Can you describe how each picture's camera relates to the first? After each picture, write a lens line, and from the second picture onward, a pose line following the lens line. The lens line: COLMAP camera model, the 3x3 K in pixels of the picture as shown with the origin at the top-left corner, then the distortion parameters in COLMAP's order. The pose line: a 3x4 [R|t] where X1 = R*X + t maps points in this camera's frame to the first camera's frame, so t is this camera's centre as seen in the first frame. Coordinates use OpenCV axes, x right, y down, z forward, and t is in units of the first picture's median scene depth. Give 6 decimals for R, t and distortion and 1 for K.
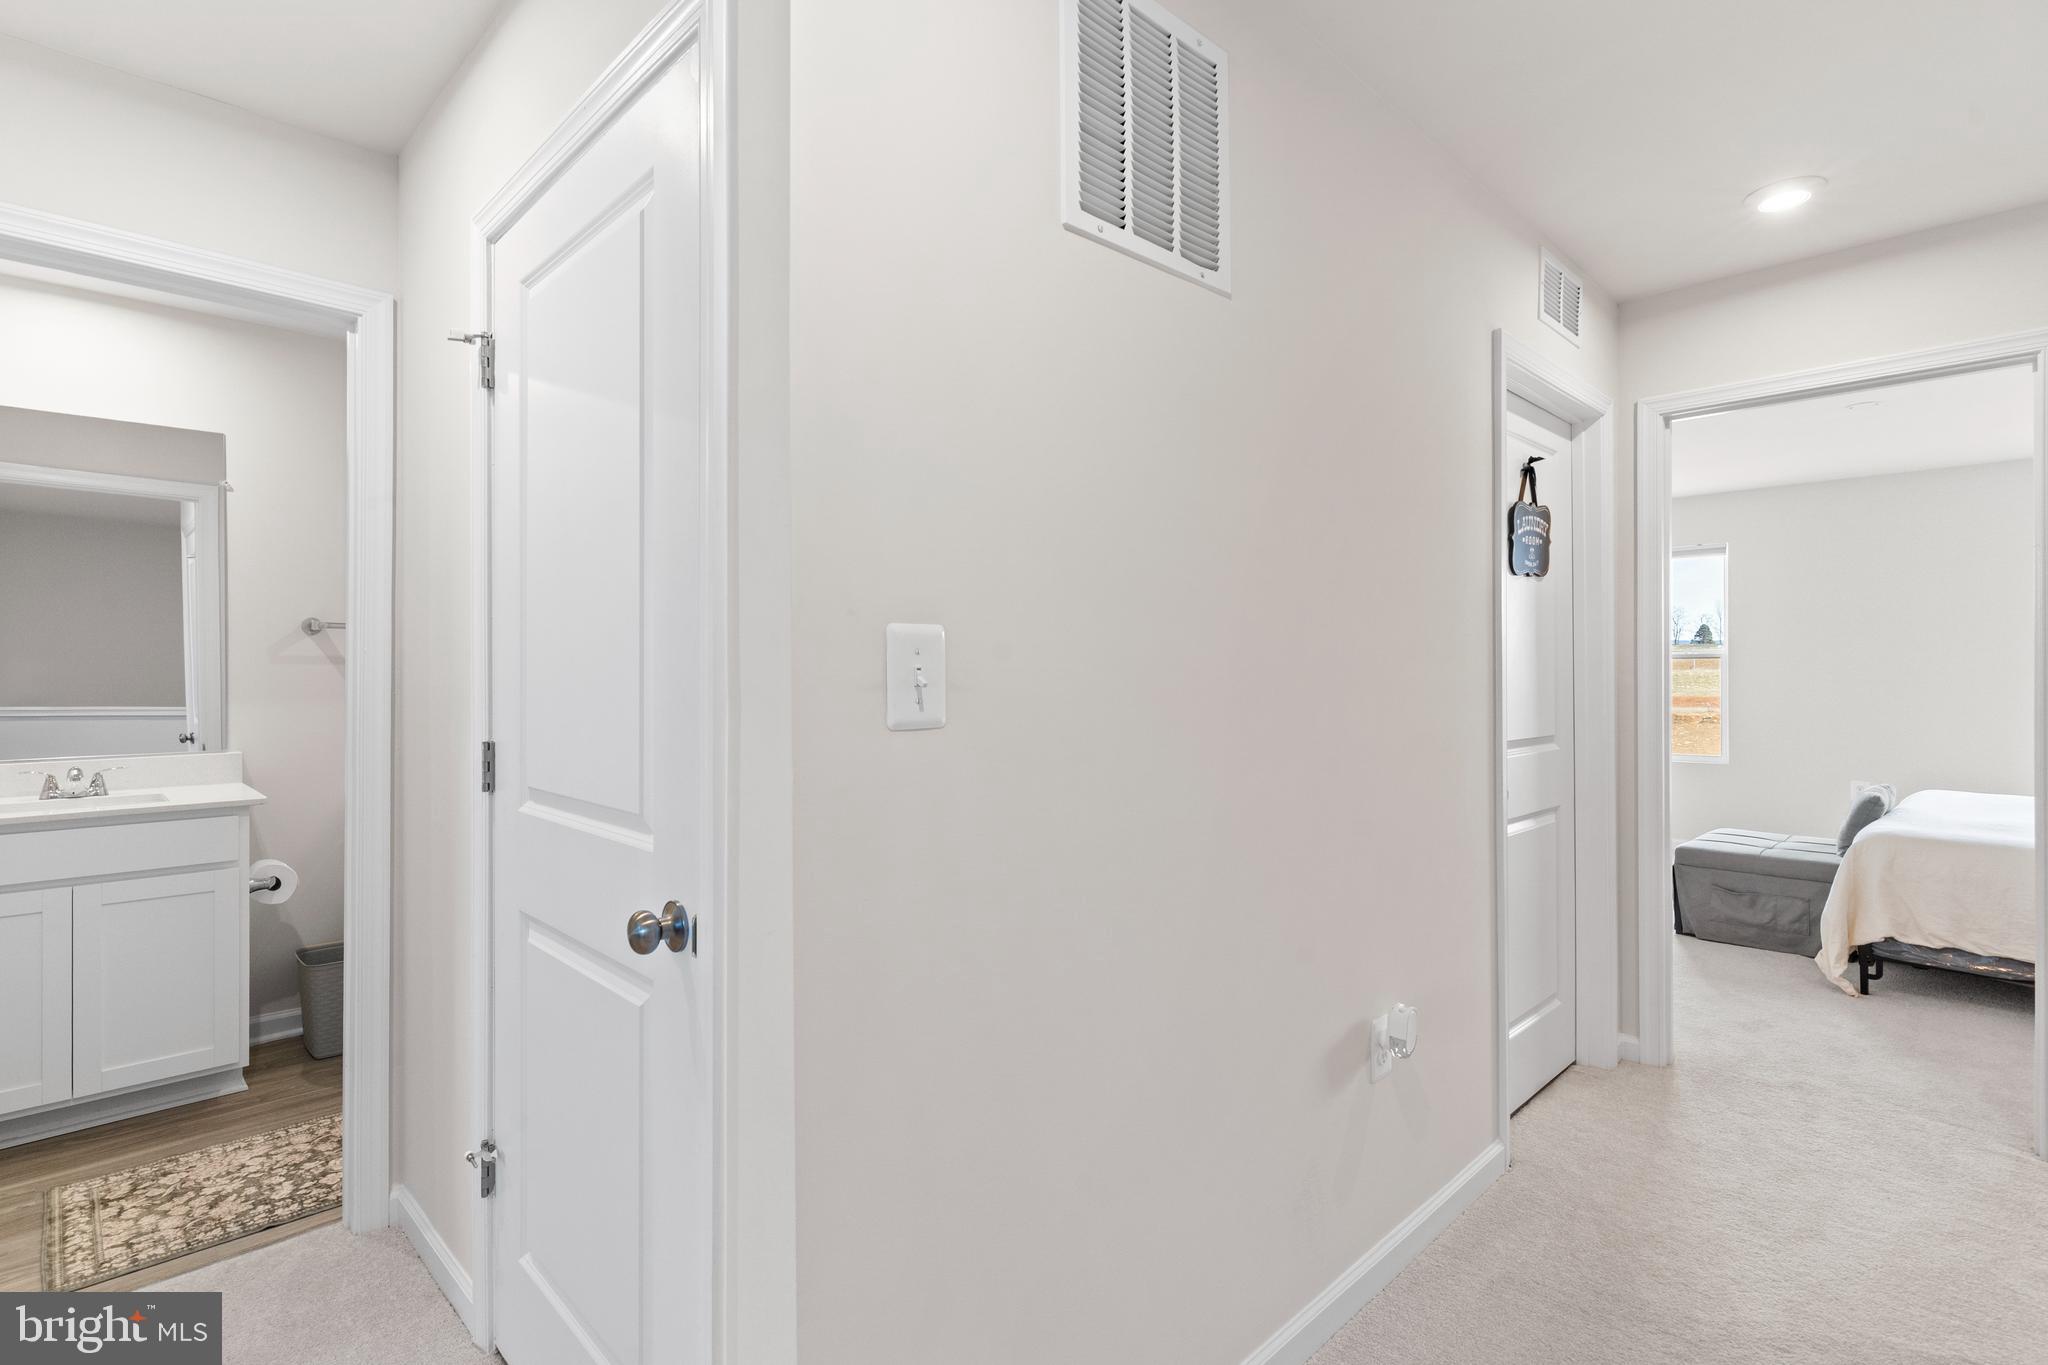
lens RADIAL K [[992.5, 0, 1017.7], [0, 992.5, 678.0], [0, 0, 1]] dist [0.003852, 0.000476]
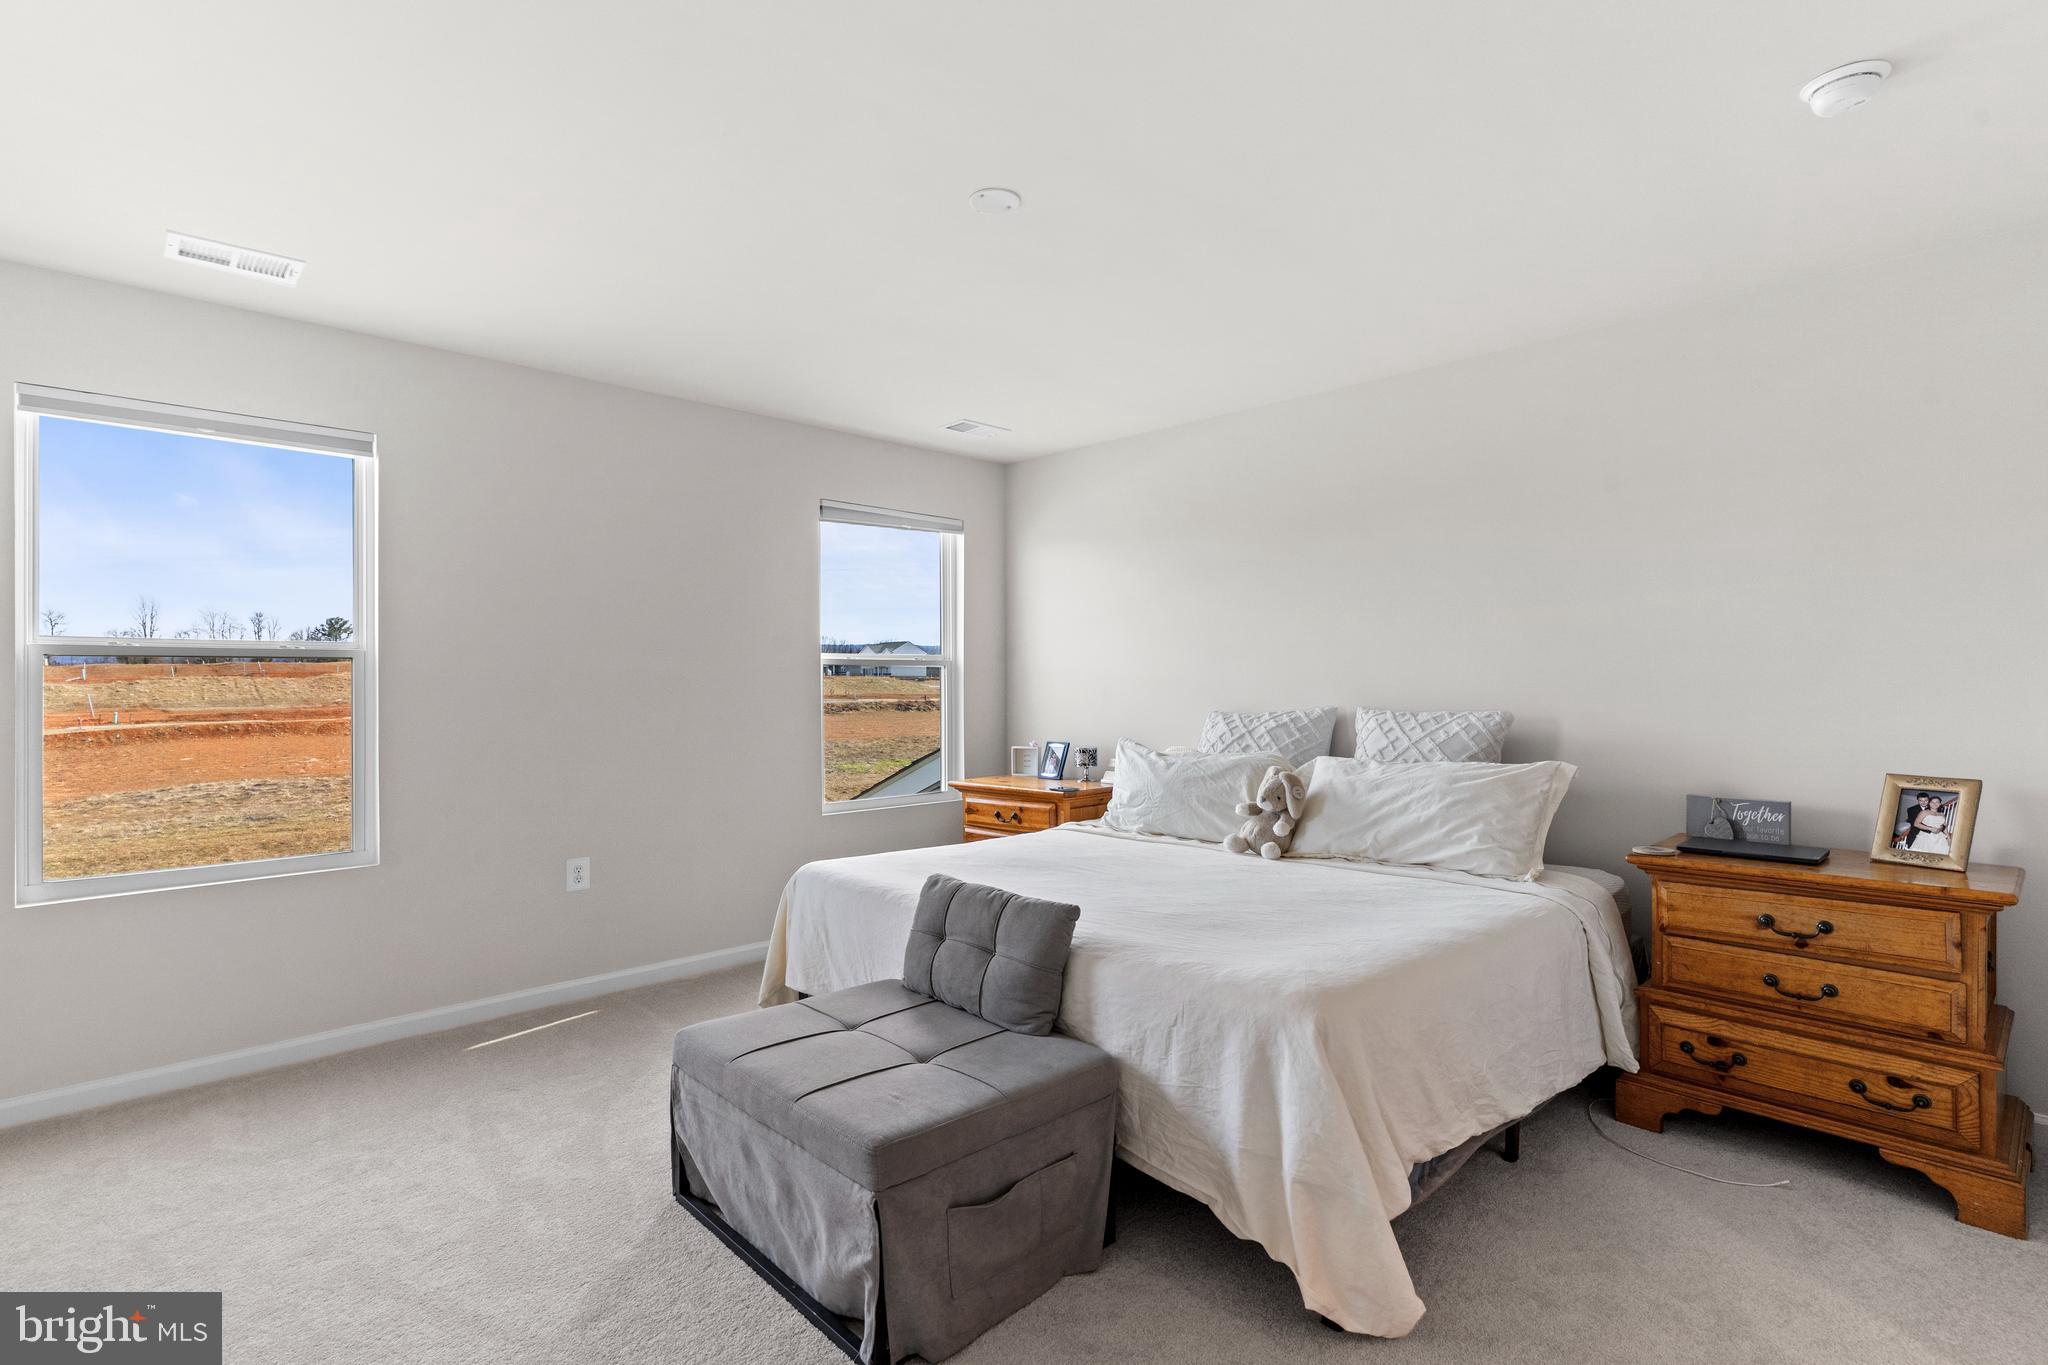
lens RADIAL K [[992.5, 0, 1017.7], [0, 992.5, 678.0], [0, 0, 1]] dist [0.003852, 0.000476]
pose [[0.002663, 0.007968, 0.999965, 0.302614], [0.008235, 0.999934, -0.007990, -0.003774], [-0.999963, 0.008256, 0.002597, 0.993772]]
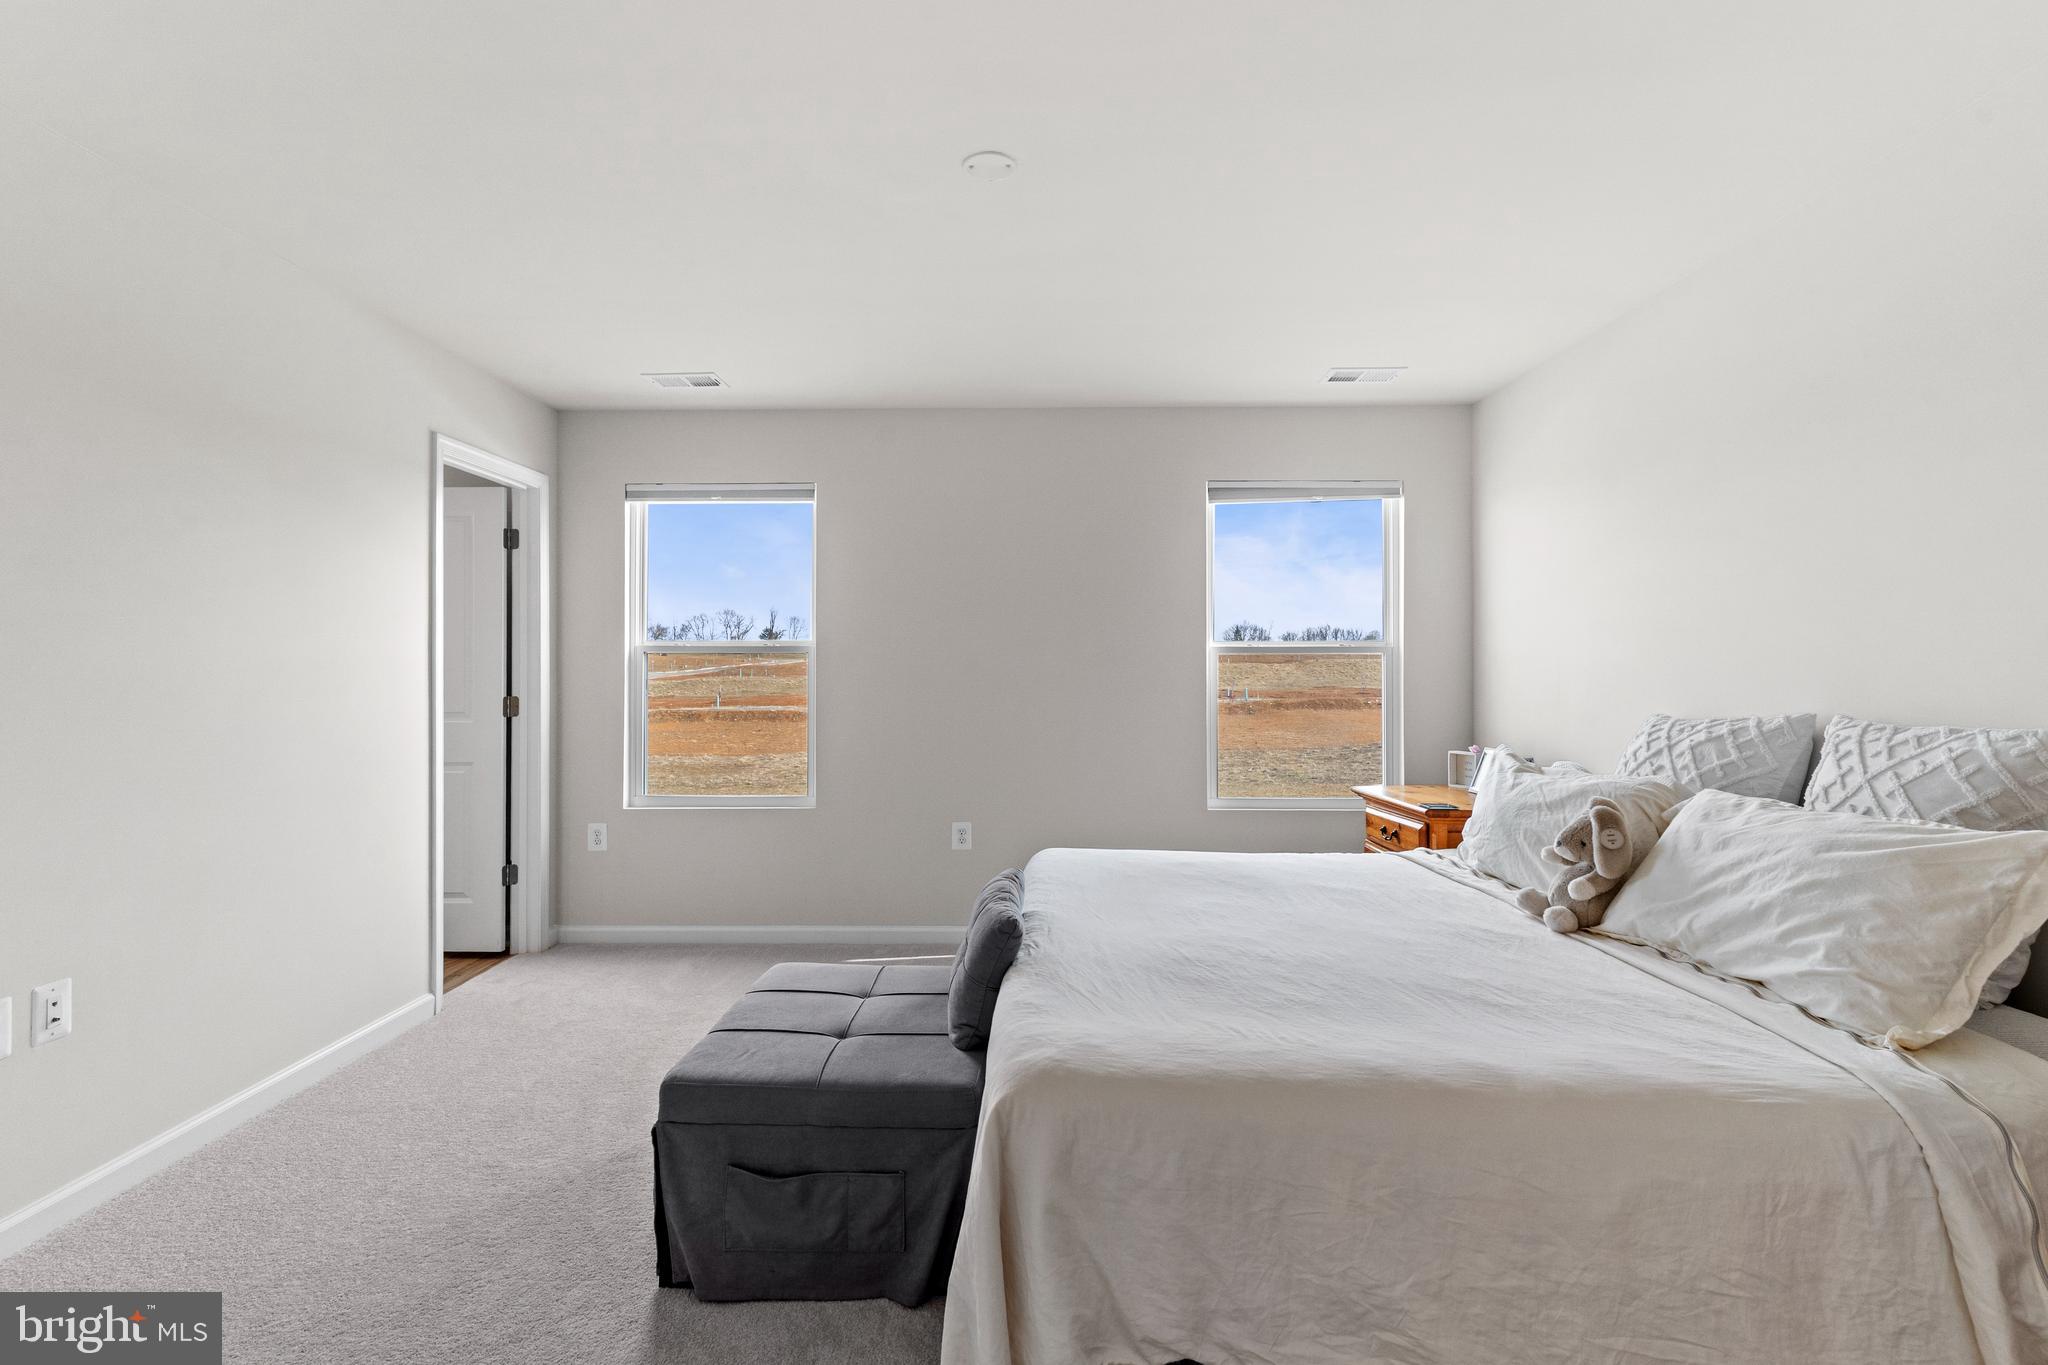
lens RADIAL K [[1007.3, 0, 1013.9], [0, 1007.3, 662.2], [0, 0, 1]] dist [0.003233, 0.000399]
pose [[0.714918, 0.010443, 0.699131, 0.492617], [0.000655, 0.999878, -0.015605, -0.002334], [-0.699208, 0.011614, 0.714824, 0.616281]]
